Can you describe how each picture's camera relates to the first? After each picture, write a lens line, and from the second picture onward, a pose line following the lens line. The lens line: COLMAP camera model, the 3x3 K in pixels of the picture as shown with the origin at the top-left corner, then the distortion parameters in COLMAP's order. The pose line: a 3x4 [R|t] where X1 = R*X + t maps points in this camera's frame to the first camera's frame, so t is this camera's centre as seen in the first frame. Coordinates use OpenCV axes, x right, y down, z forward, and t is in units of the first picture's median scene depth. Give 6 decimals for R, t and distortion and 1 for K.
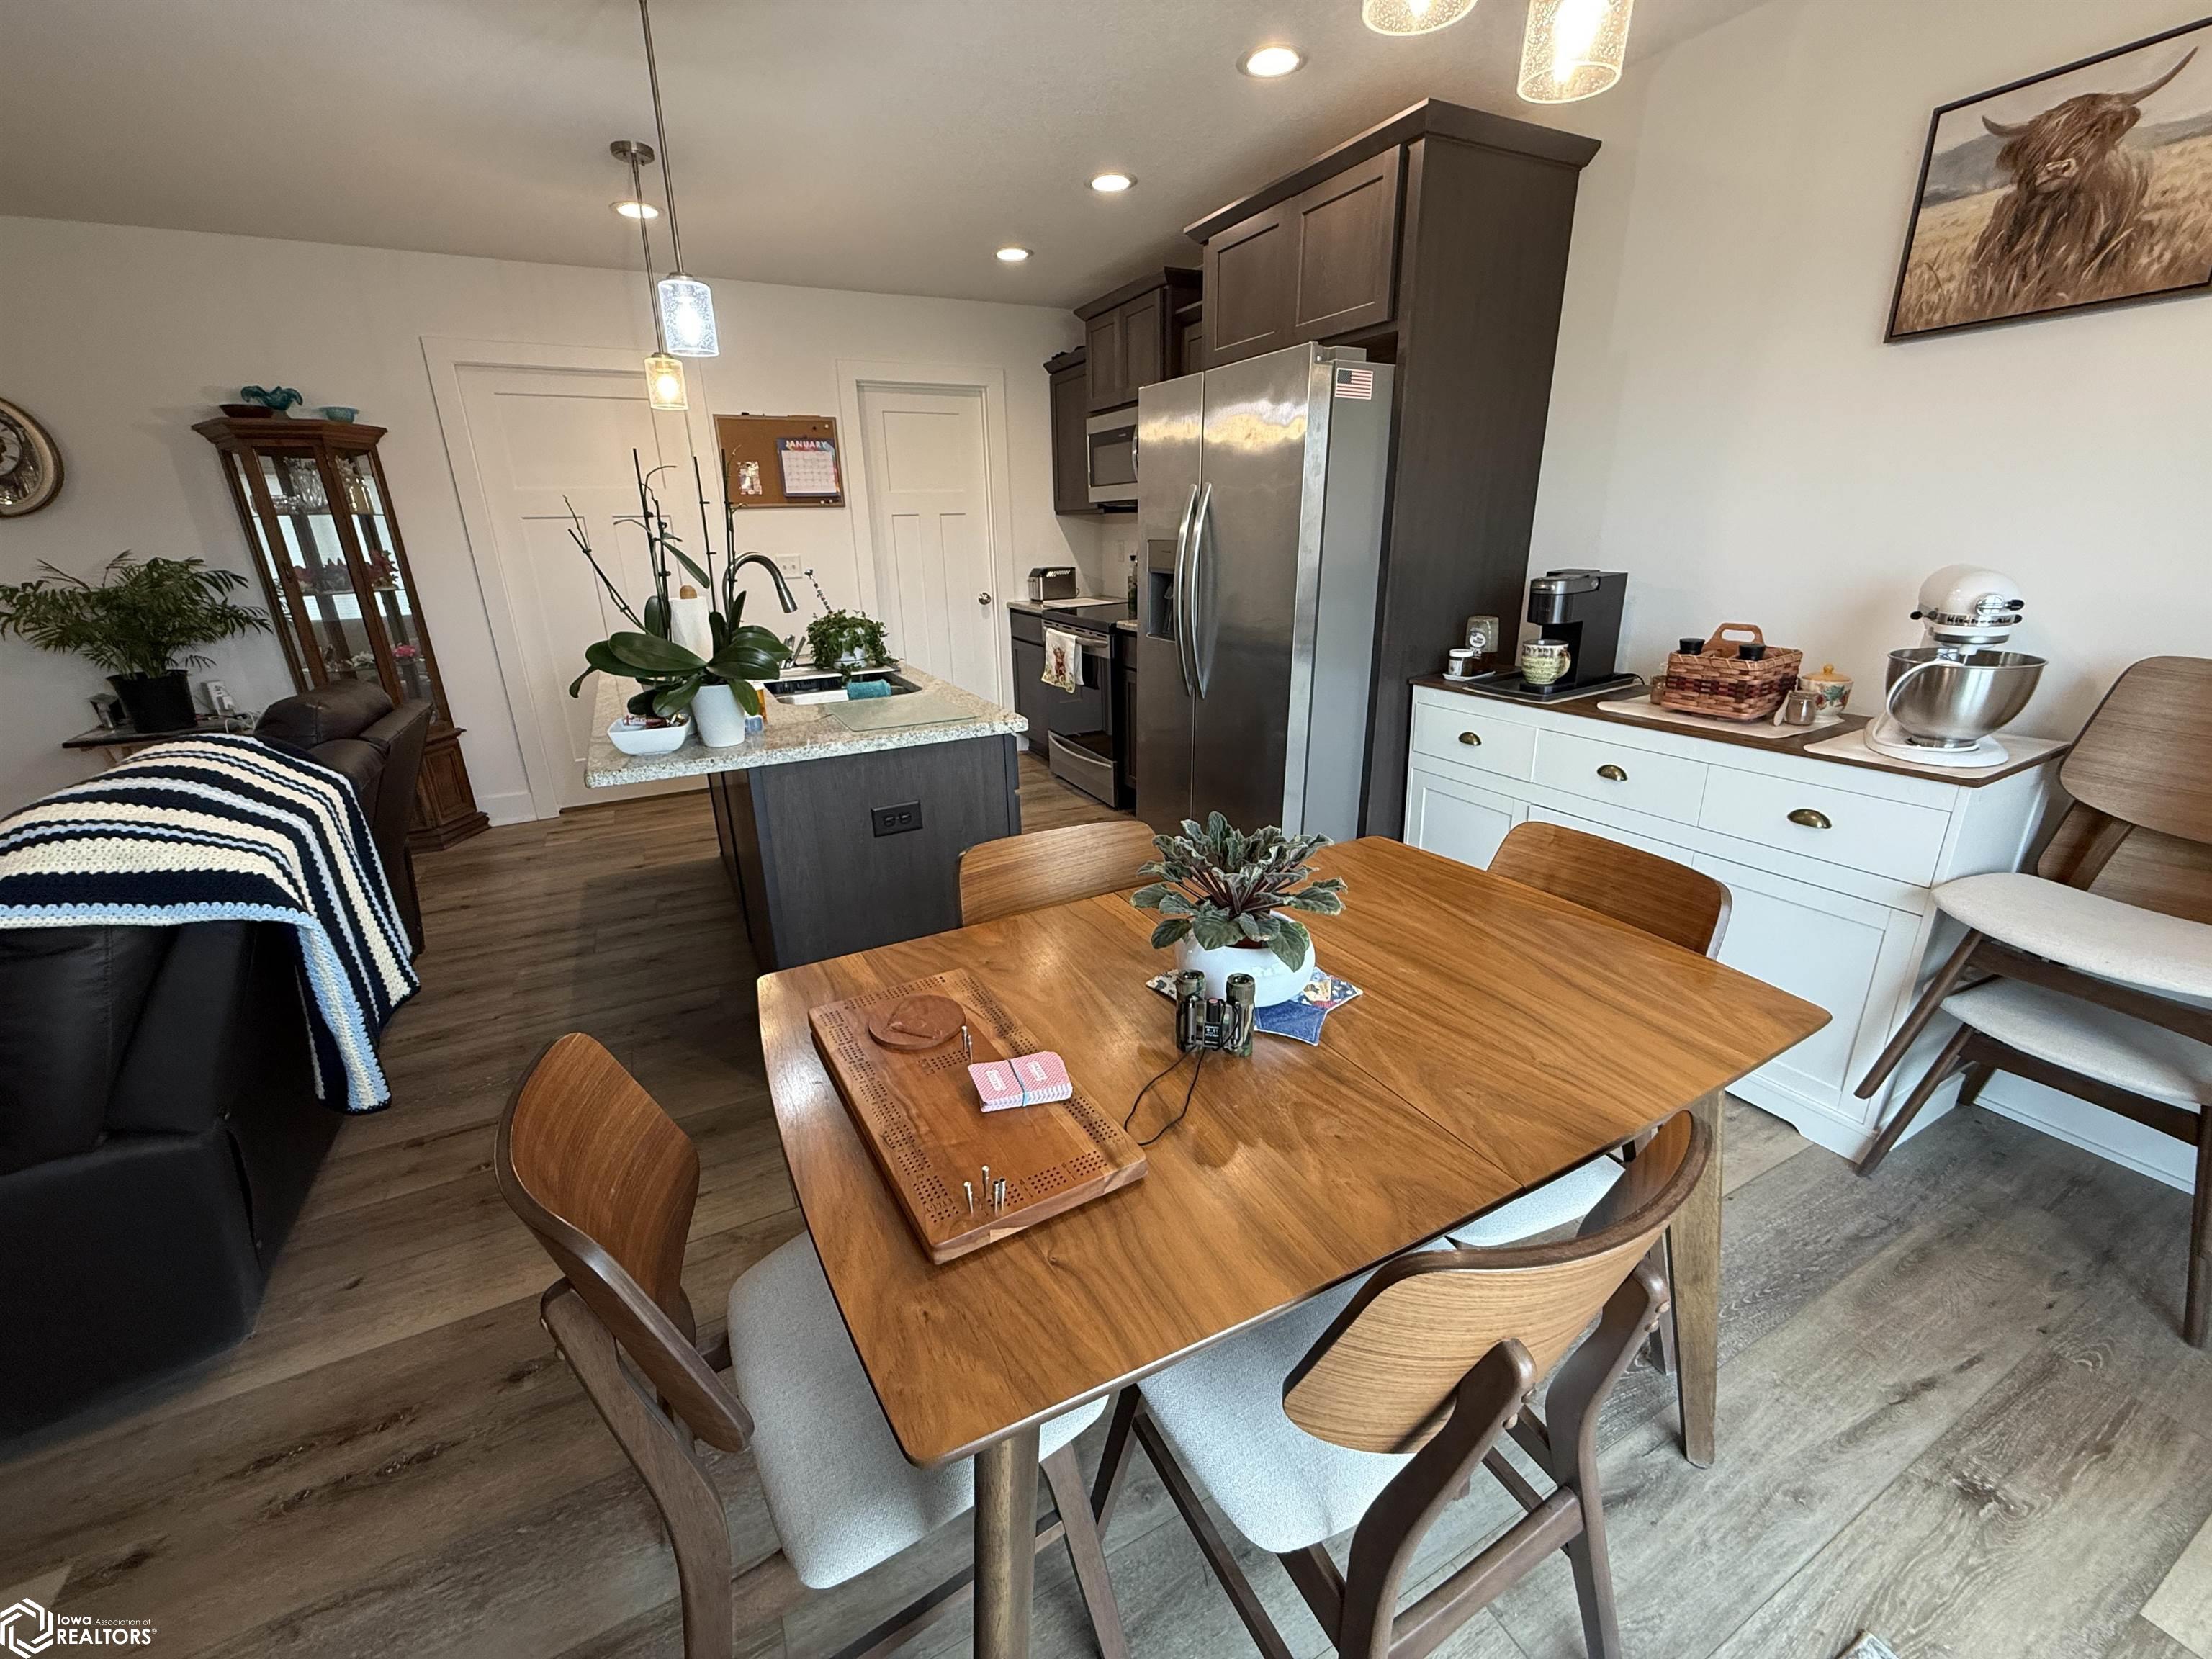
lens RADIAL K [[882.1, 0, 1096.1], [0, 882.1, 830.2], [0, 0, 1]] dist [0.002791, -0.000234]
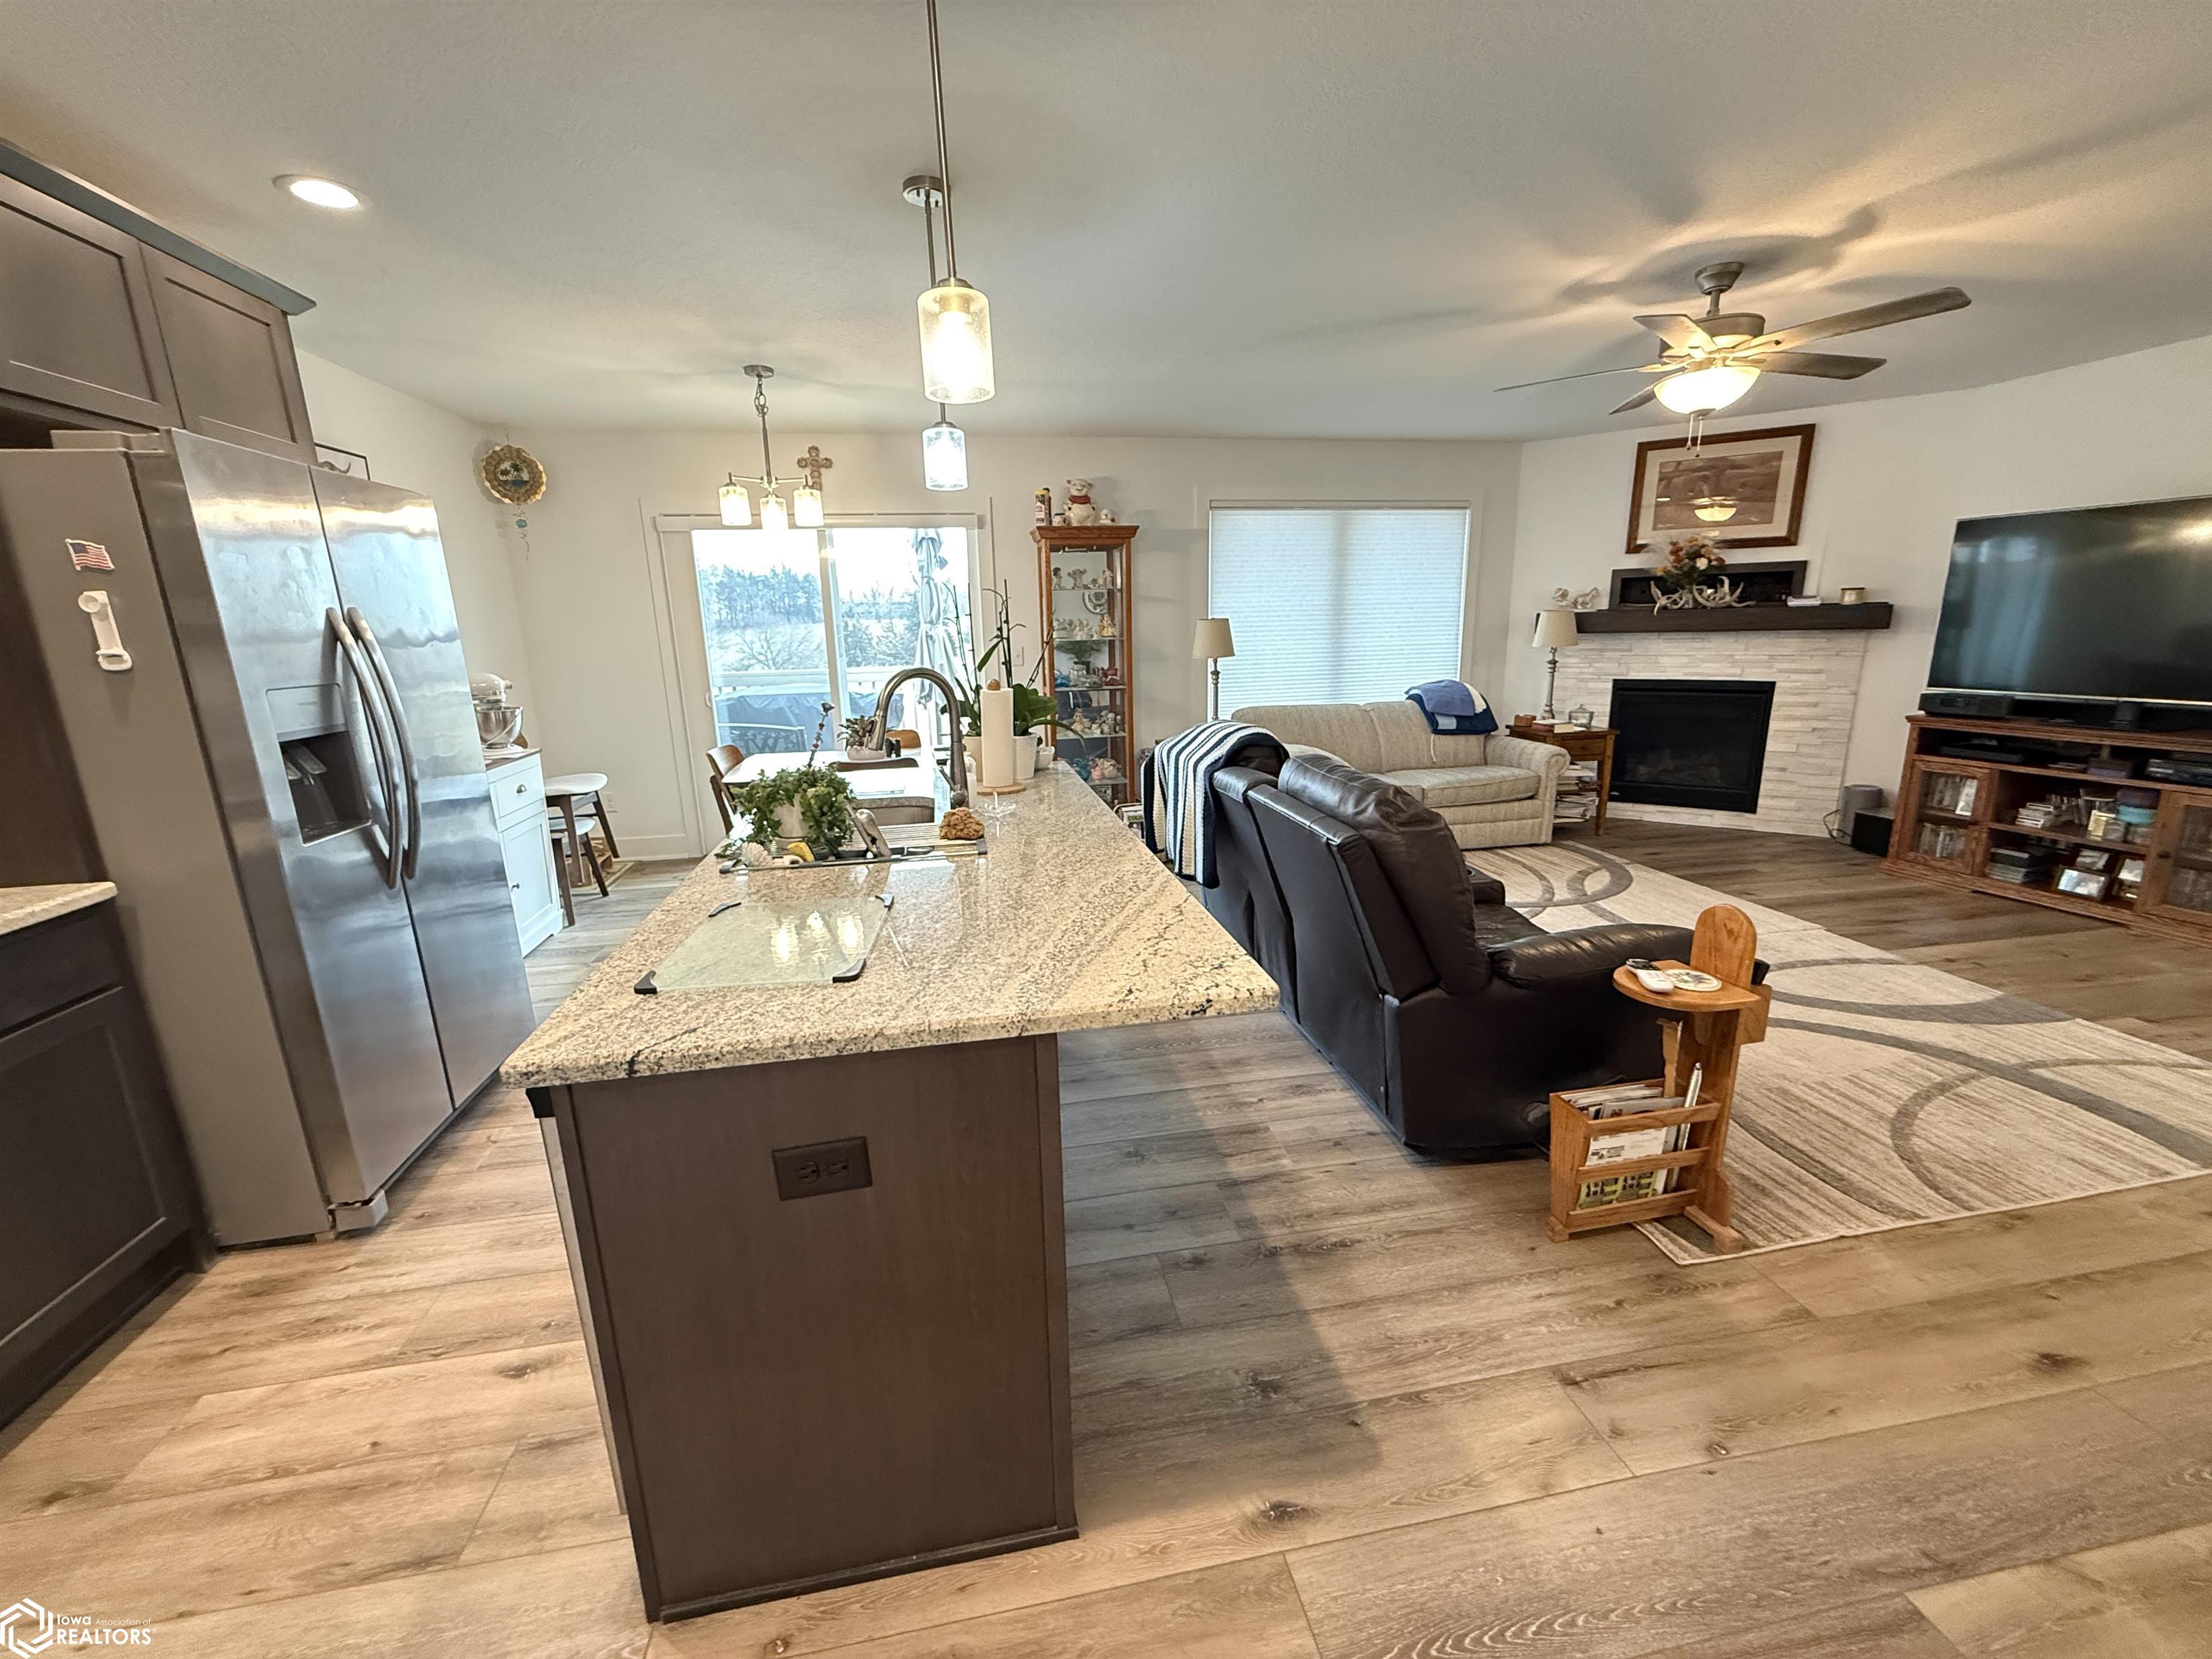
lens RADIAL K [[882.1, 0, 1100.2], [0, 882.1, 825.5], [0, 0, 1]] dist [0.002791, -0.000234]
pose [[-0.955697, -0.021524, 0.293564, -0.919755], [0.139195, 0.845719, 0.515155, -0.680480], [-0.259360, 0.533195, -0.805255, 1.958936]]
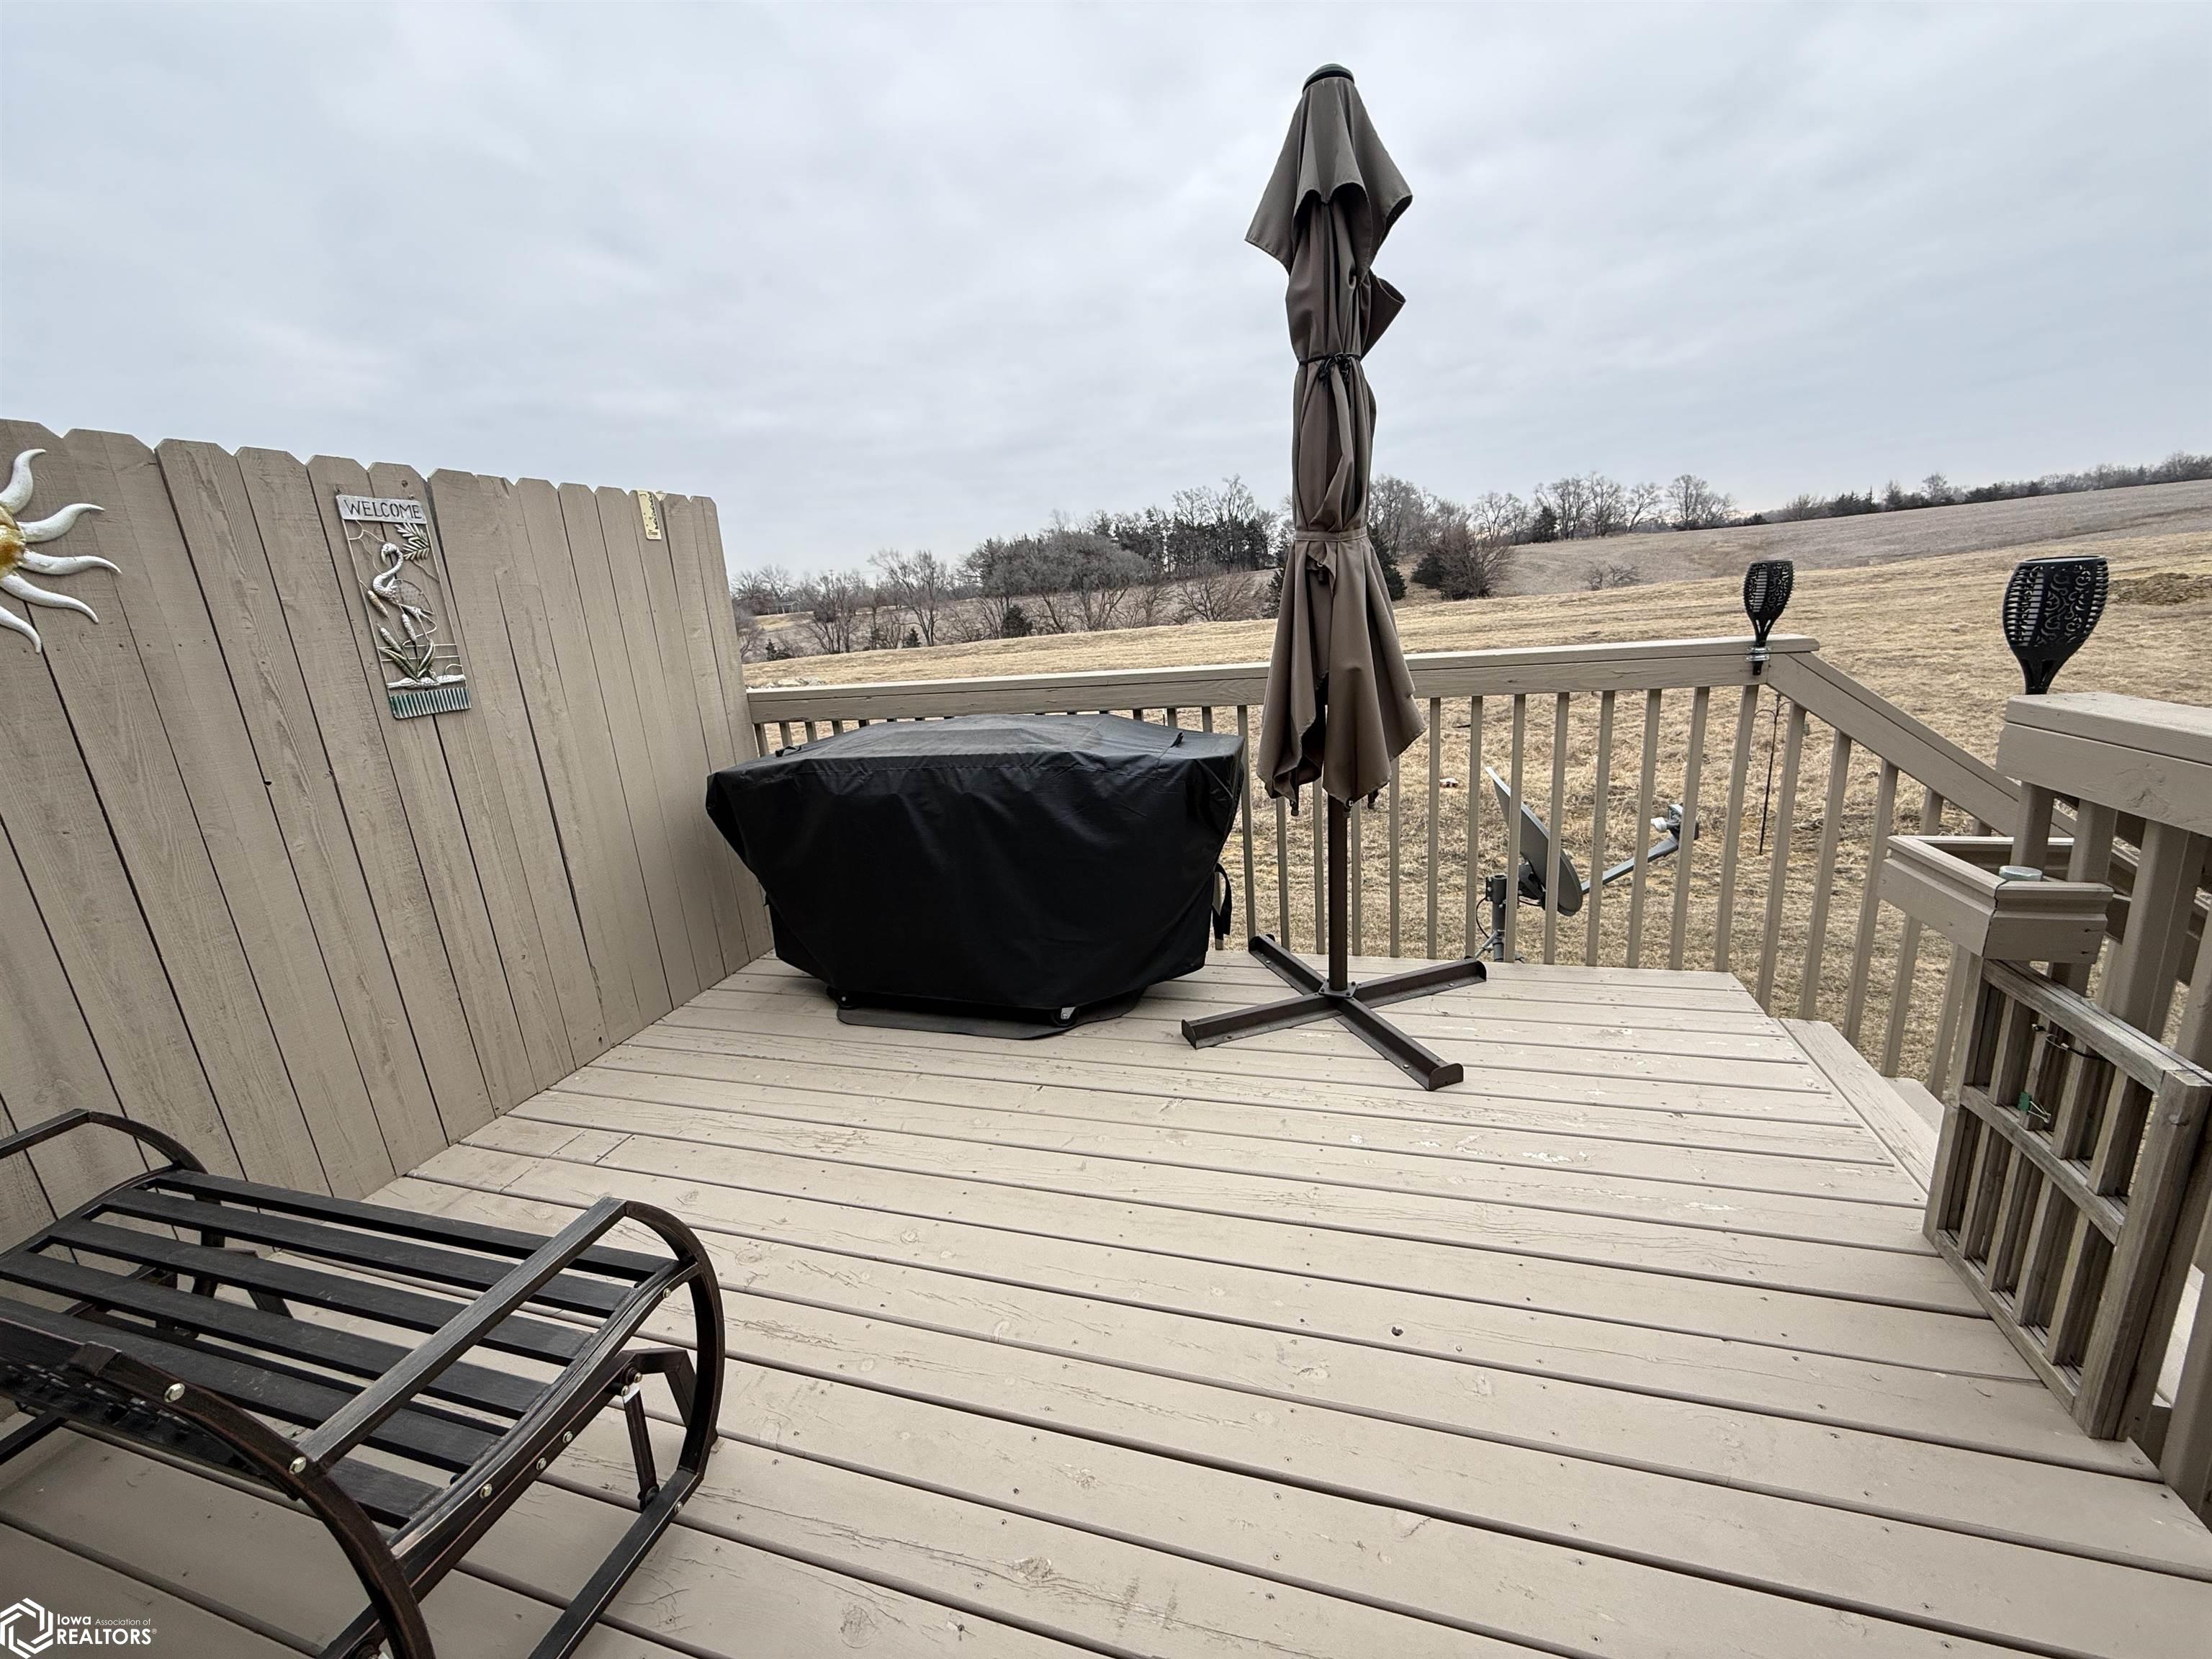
lens RADIAL K [[882.1, 0, 1102.0], [0, 882.1, 831.6], [0, 0, 1]] dist [0.002791, -0.000234]
pose [[-0.712389, -0.109762, 0.693148, 0.208141], [0.319560, 0.828618, 0.459645, 0.093314], [-0.624807, 0.548949, -0.555222, -0.200220]]
